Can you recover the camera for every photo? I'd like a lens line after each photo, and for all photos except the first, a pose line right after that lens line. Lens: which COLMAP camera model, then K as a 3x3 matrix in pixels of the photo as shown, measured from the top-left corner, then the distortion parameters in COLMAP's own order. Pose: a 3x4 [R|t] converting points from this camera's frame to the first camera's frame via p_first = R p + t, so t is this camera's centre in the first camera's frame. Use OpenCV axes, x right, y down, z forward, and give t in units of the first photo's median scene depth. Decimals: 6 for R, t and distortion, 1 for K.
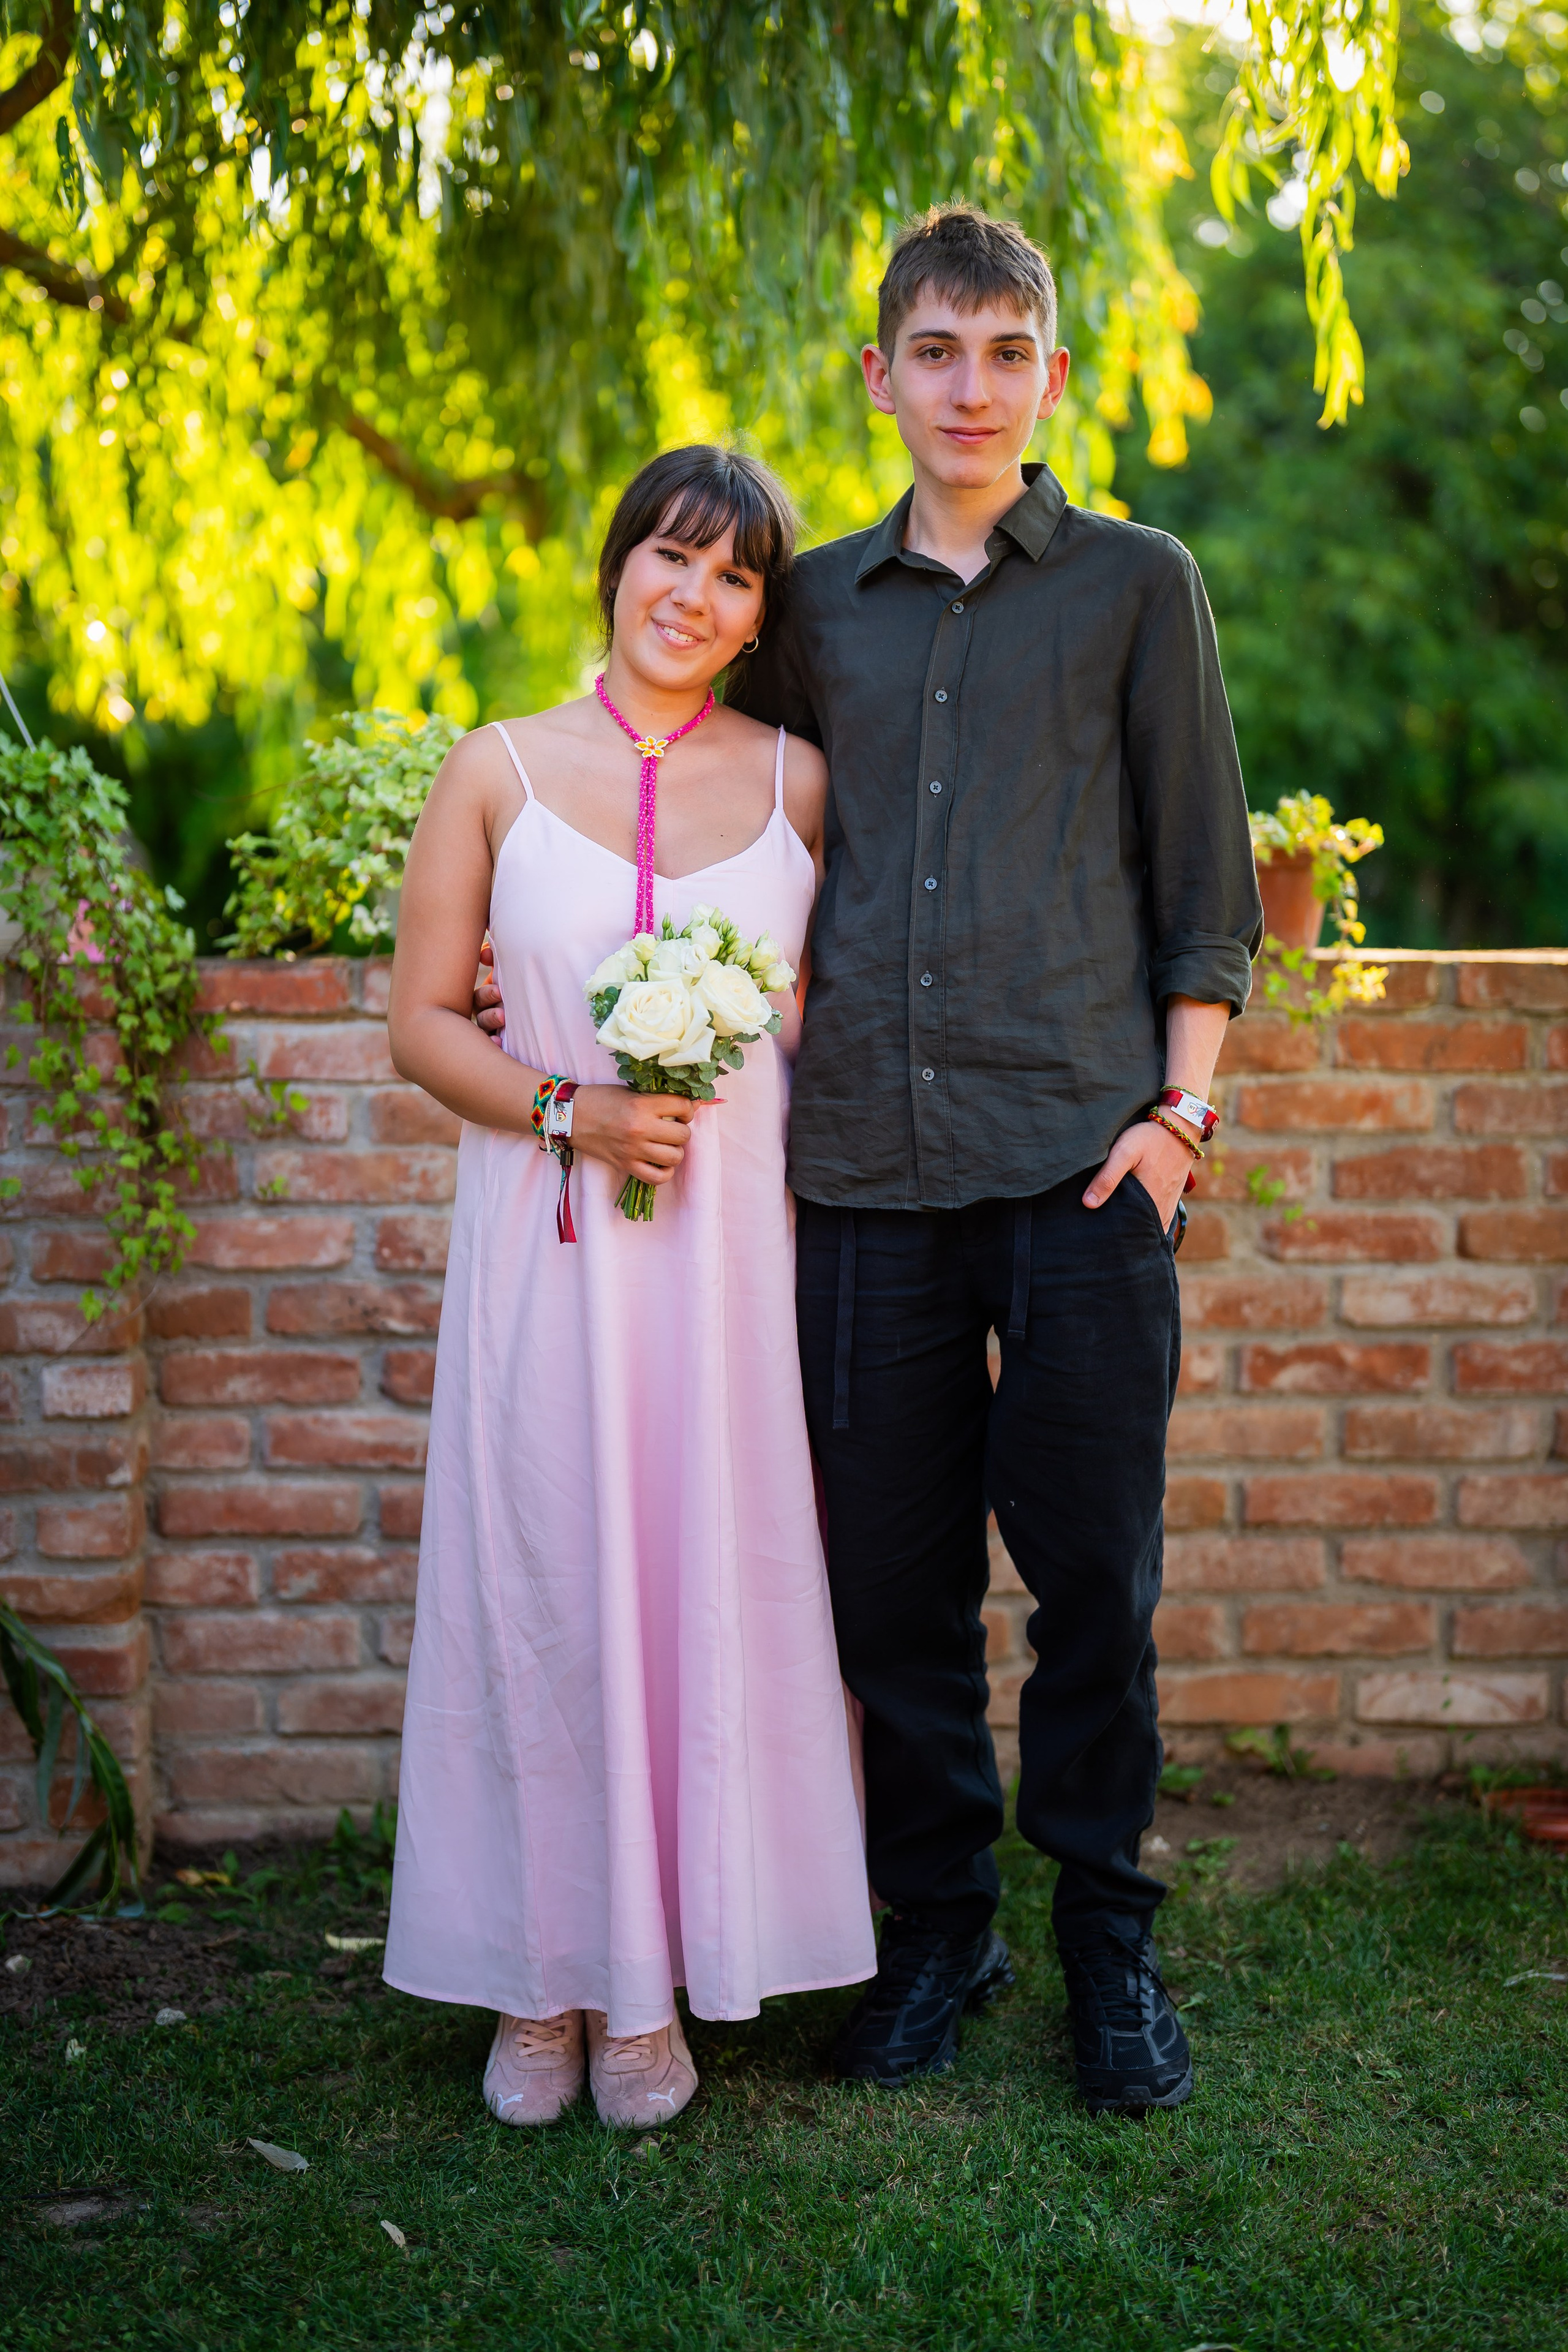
lens RADIAL K [[3560.7, 0, 760.8], [0, 3560.7, 1160.5], [0, 0, 1]] dist [0.011853, 0.000000]
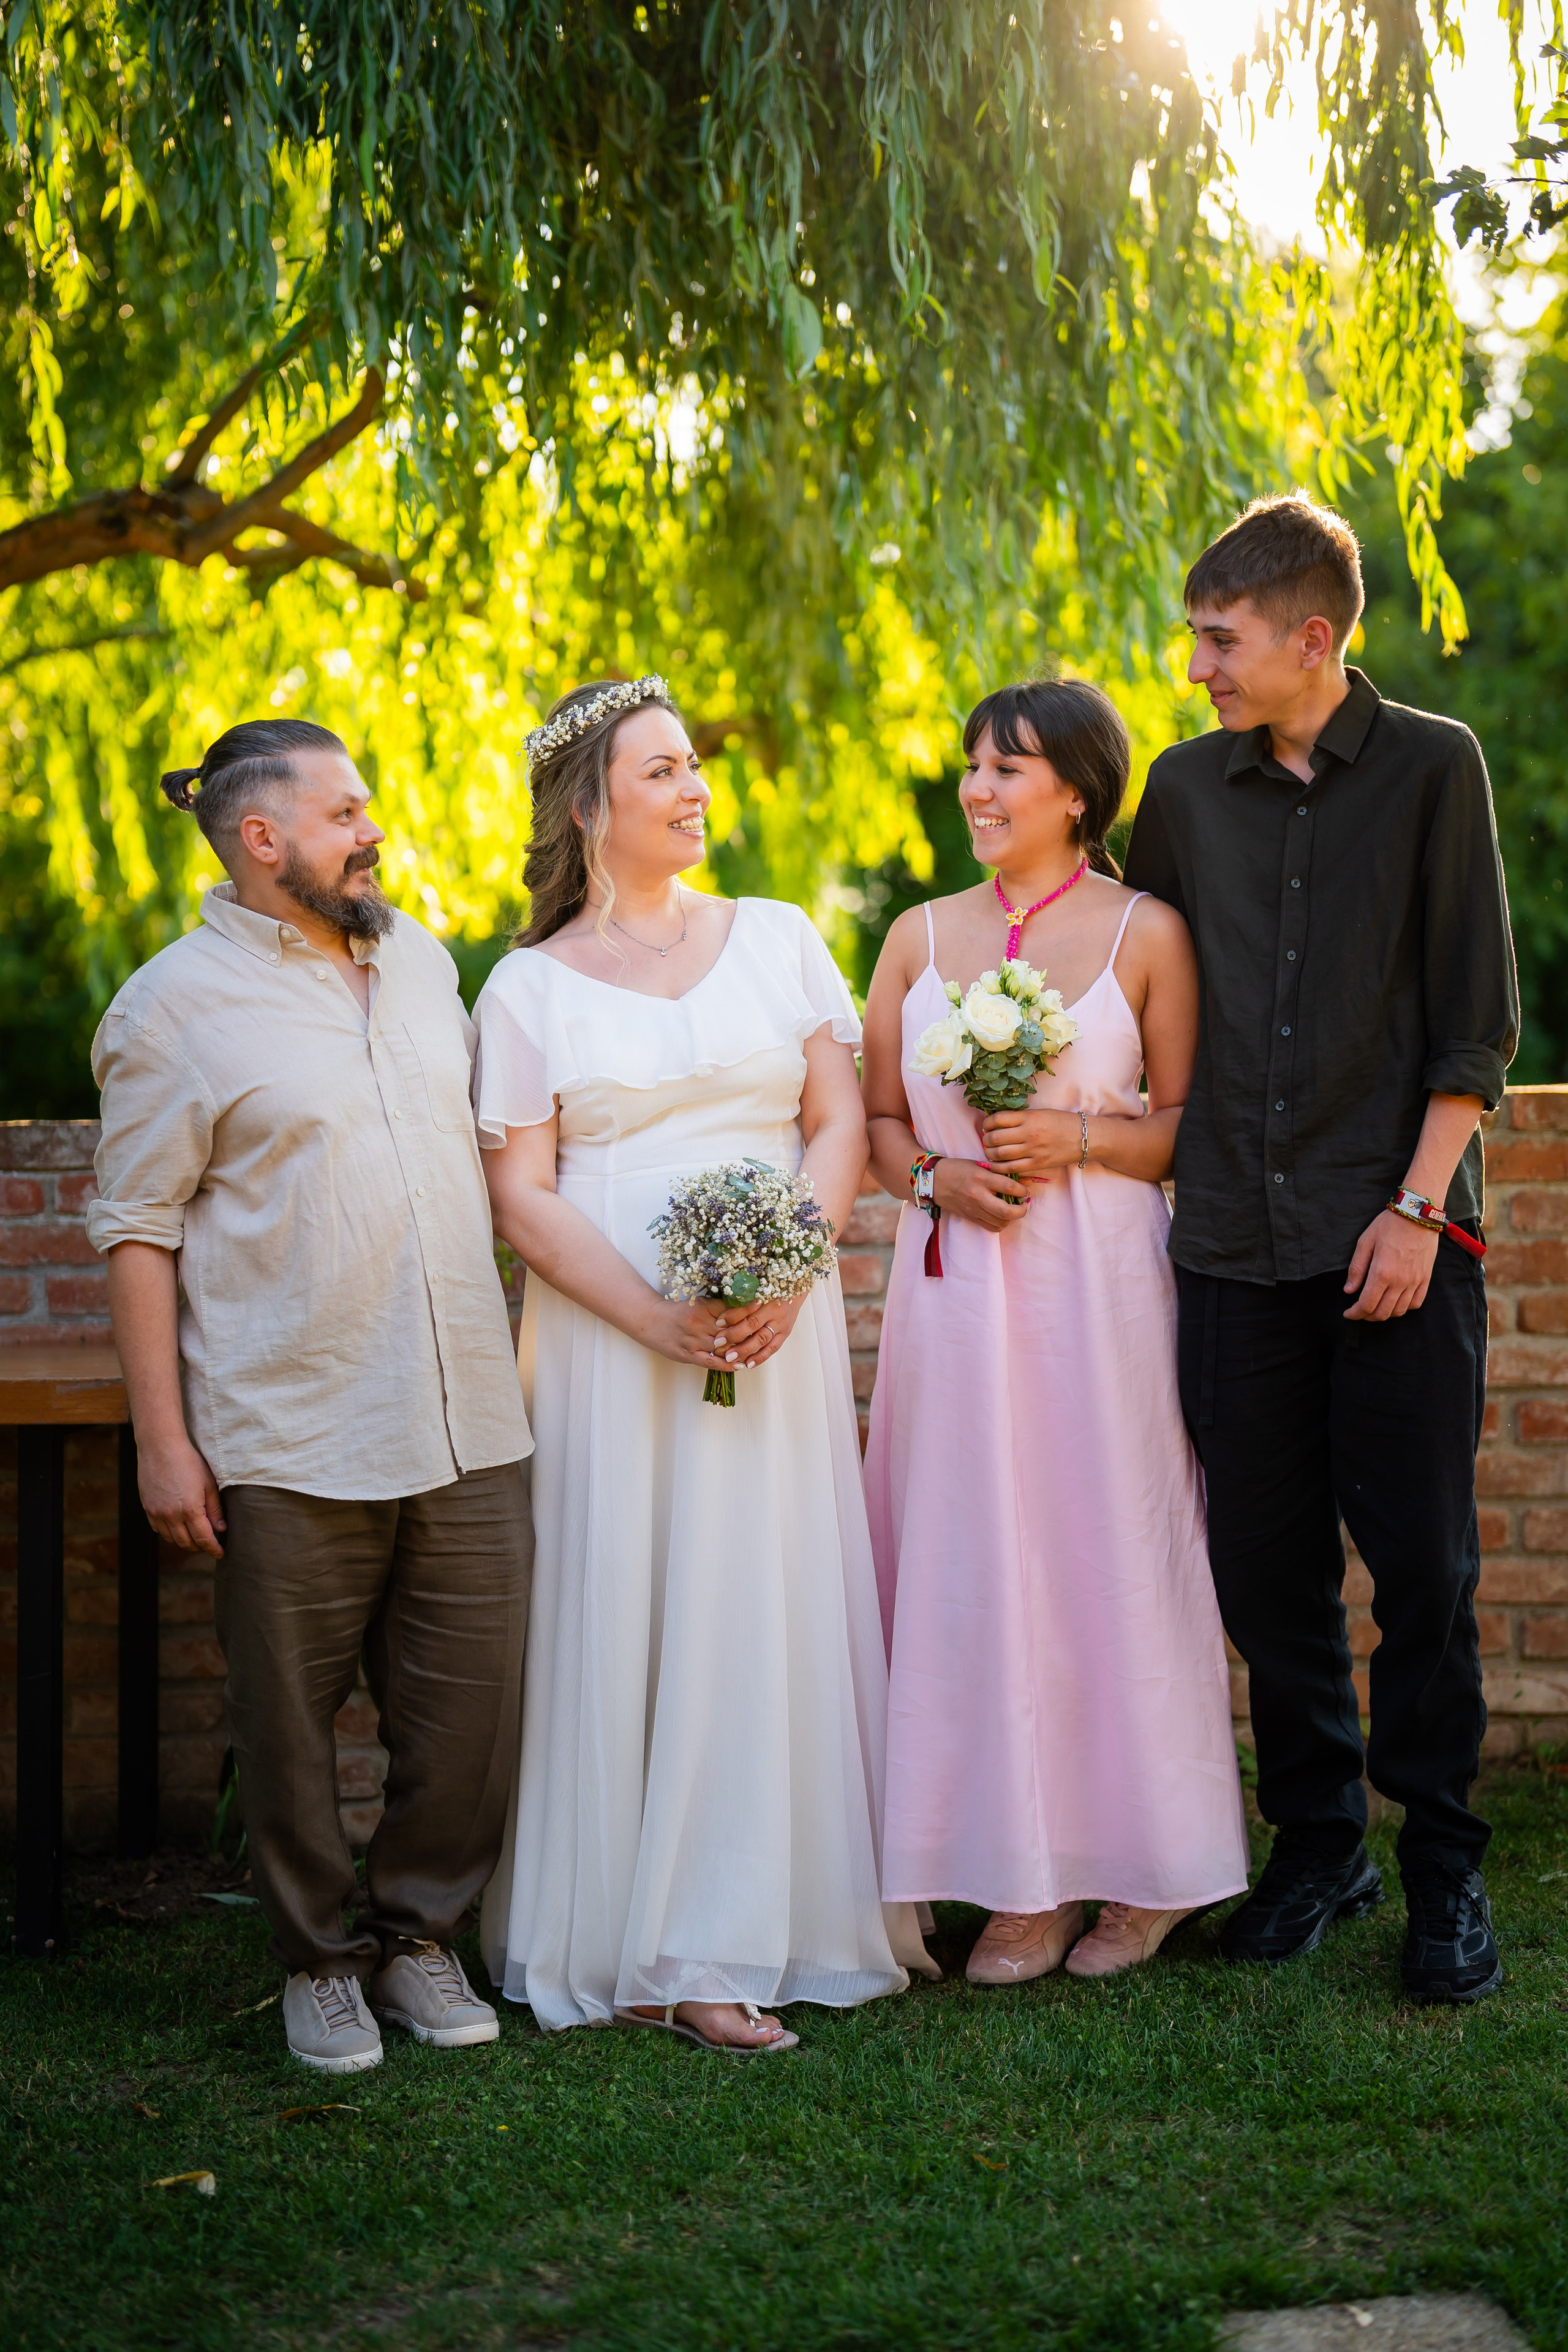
lens RADIAL K [[3560.7, 0, 781.4], [0, 3560.7, 1184.7], [0, 0, 1]] dist [0.011853, 0.000000]
pose [[0.997810, -0.017377, -0.063817, 0.015838], [0.013819, 0.998348, -0.055771, 0.032998], [0.064681, 0.054767, 0.996402, -0.200374]]
